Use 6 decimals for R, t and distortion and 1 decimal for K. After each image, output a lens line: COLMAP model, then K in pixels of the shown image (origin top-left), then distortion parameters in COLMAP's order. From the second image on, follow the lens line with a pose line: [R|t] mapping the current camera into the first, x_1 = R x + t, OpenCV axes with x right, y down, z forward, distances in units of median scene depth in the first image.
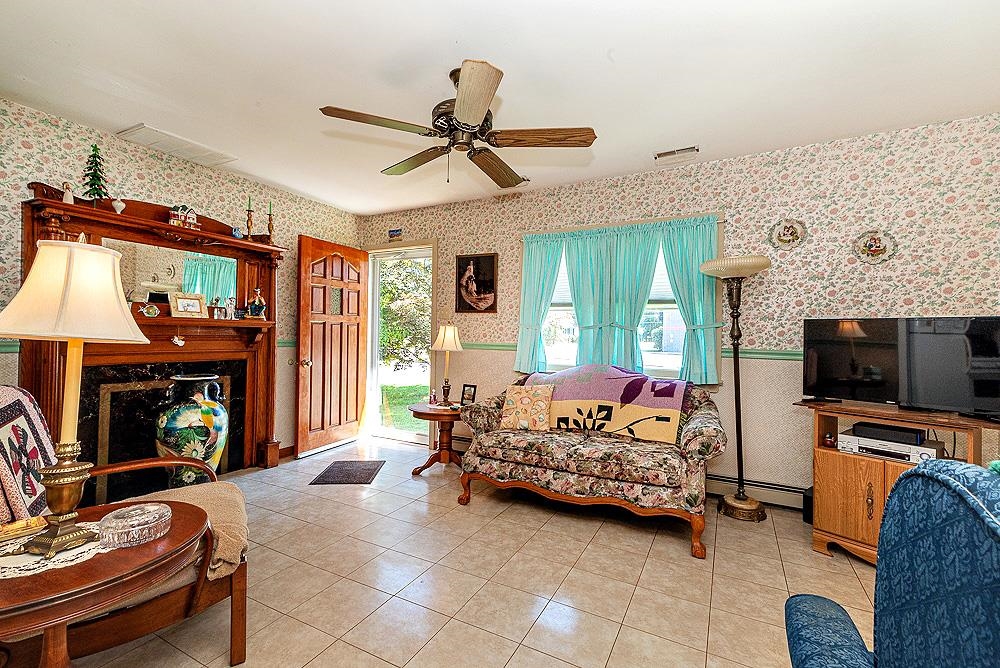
lens RADIAL K [[435.5, 0, 498.0], [0, 435.5, 335.3], [0, 0, 1]] dist [0.017012, 0.000737]
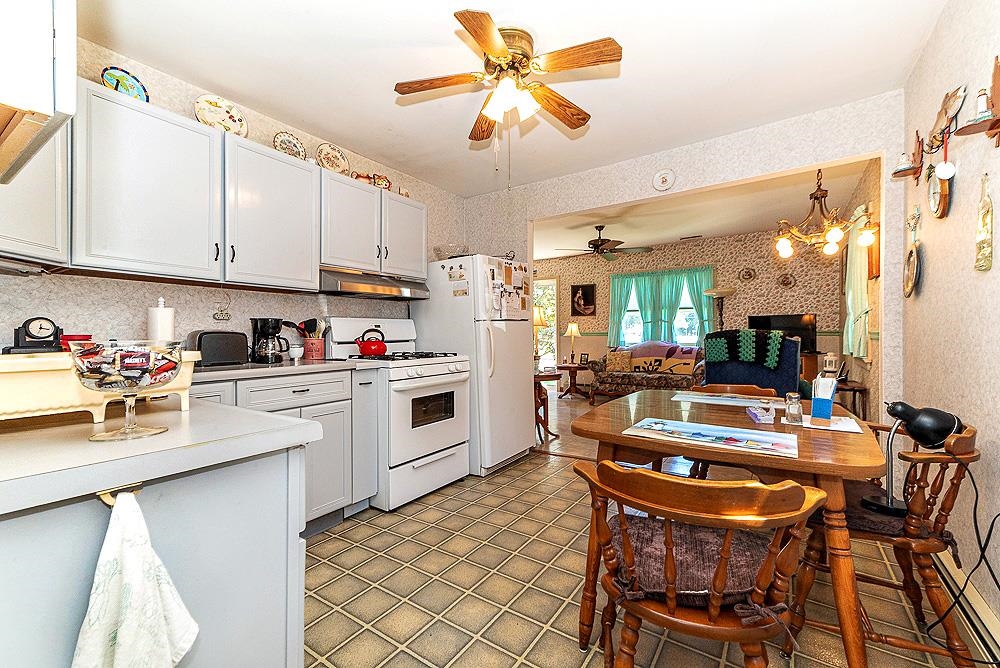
lens RADIAL K [[419.6, 0, 496.8], [0, 419.6, 335.7], [0, 0, 1]] dist [0.017594, 0.000479]
pose [[0.993908, -0.022890, -0.107808, -0.307275], [0.023468, 0.999716, 0.004096, 0.020862], [0.107683, -0.006601, 0.994163, -1.103123]]
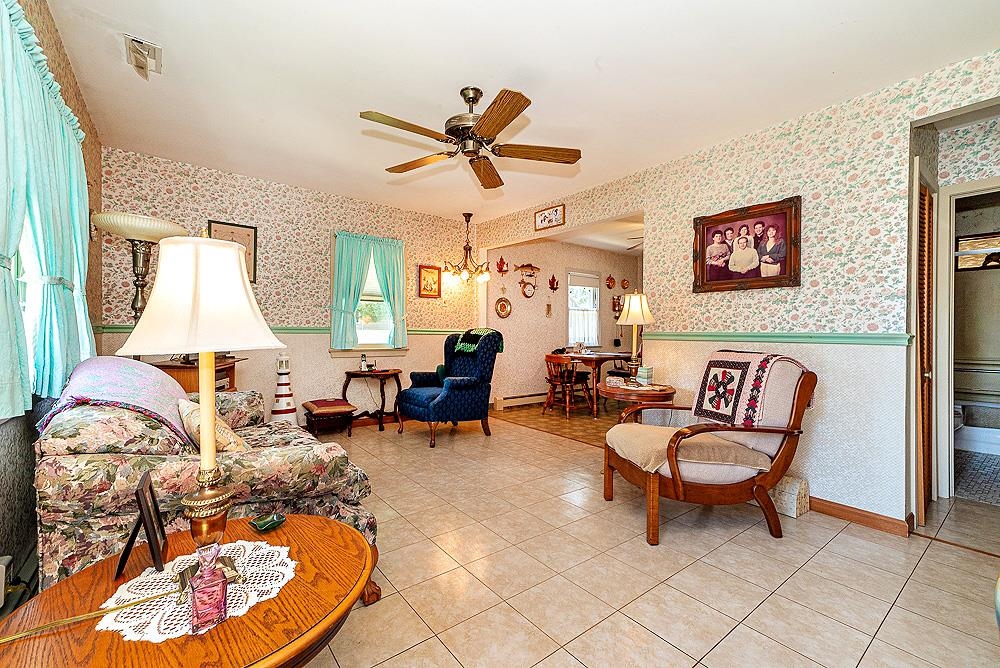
lens RADIAL K [[419.6, 0, 498.7], [0, 419.6, 331.2], [0, 0, 1]] dist [0.017594, 0.000479]
pose [[-0.914469, -0.027597, 0.403713, -0.437968], [-0.026553, 0.999614, 0.008185, 0.021627], [-0.403783, -0.003235, -0.914849, 1.413256]]
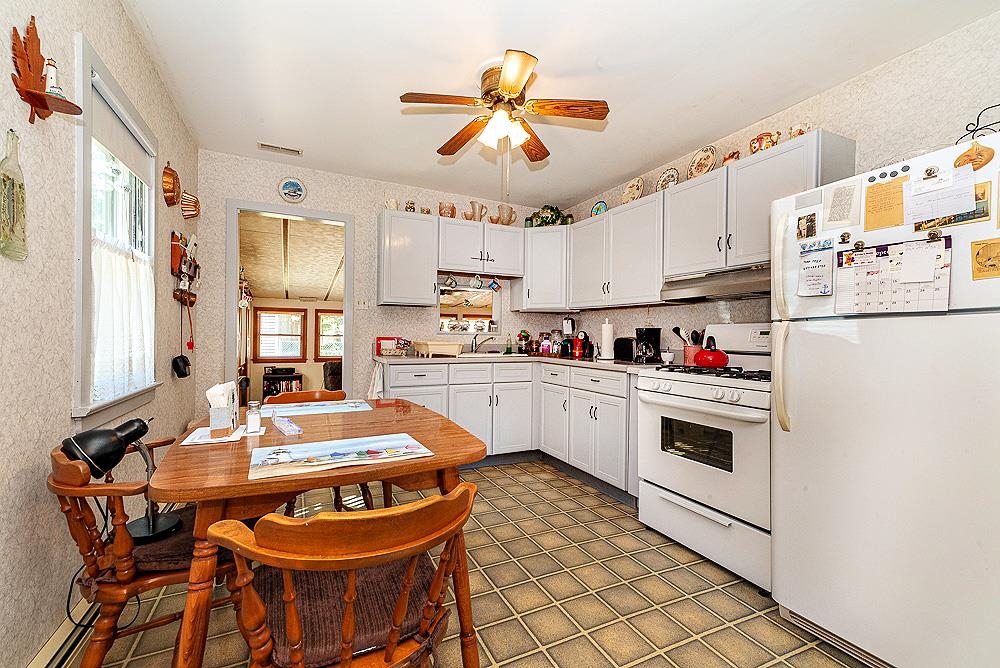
lens RADIAL K [[419.6, 0, 495.5], [0, 419.6, 333.4], [0, 0, 1]] dist [0.017594, 0.000479]
pose [[-0.588408, -0.030894, -0.807974, 0.223433], [-0.025283, 0.999484, -0.019805, 0.023836], [0.808169, 0.008775, -0.588886, -0.047081]]
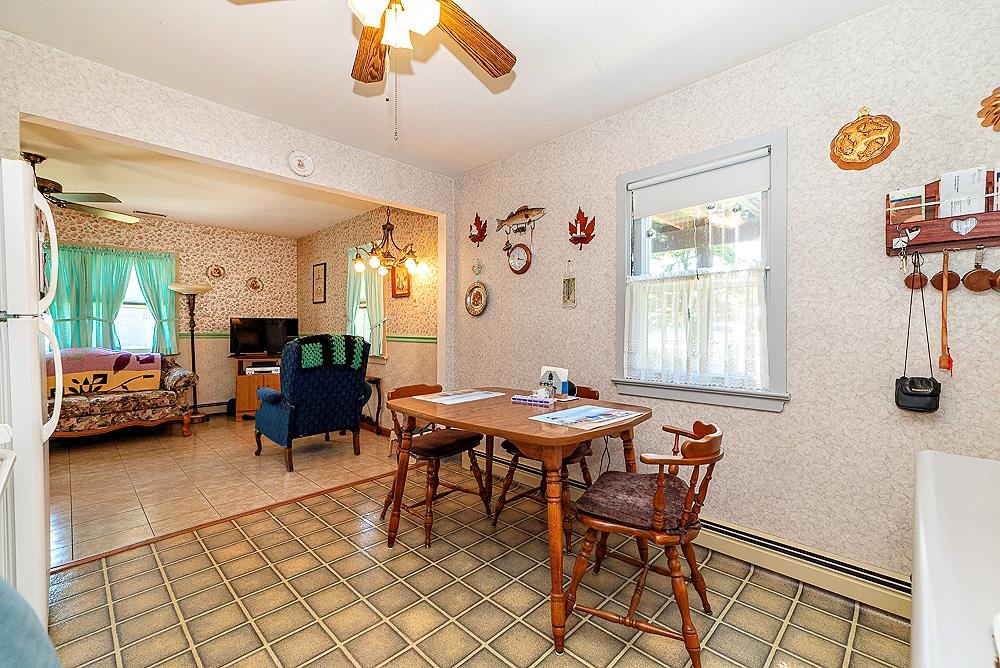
lens RADIAL K [[419.6, 0, 498.8], [0, 419.6, 329.1], [0, 0, 1]] dist [0.017594, 0.000479]
pose [[0.281175, -0.014286, 0.959550, -0.754547], [0.004774, 0.999898, 0.013488, -0.002938], [-0.959645, 0.000788, 0.281215, -0.690665]]
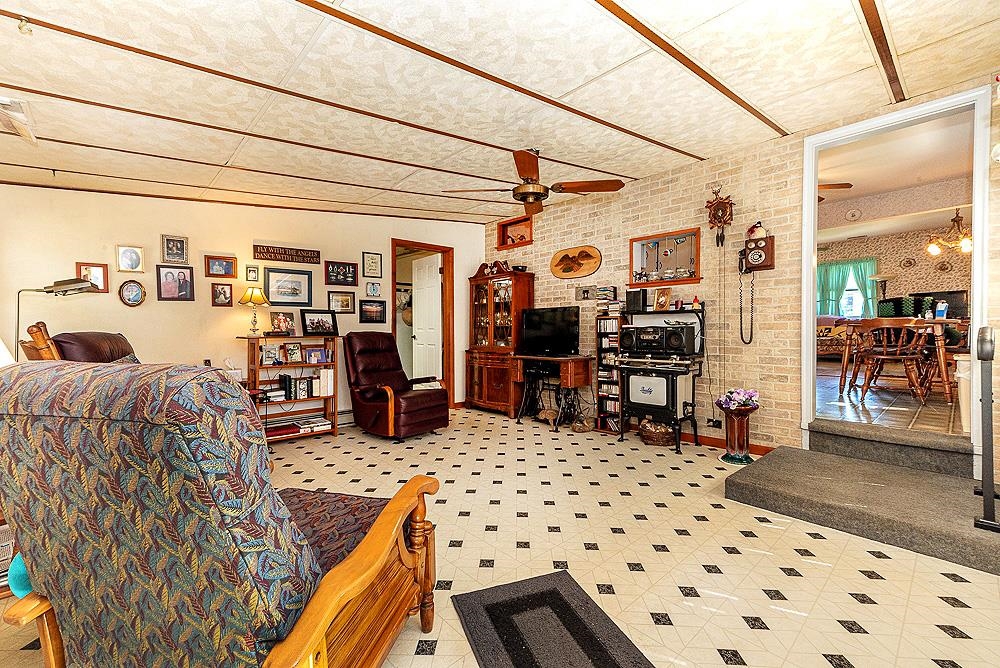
lens RADIAL K [[419.6, 0, 498.1], [0, 419.6, 328.0], [0, 0, 1]] dist [0.017594, 0.000479]
pose [[0.943717, -0.019340, -0.330187, -0.880193], [0.018650, 0.999812, -0.005258, 0.139123], [0.330227, -0.001196, 0.943901, -2.346330]]
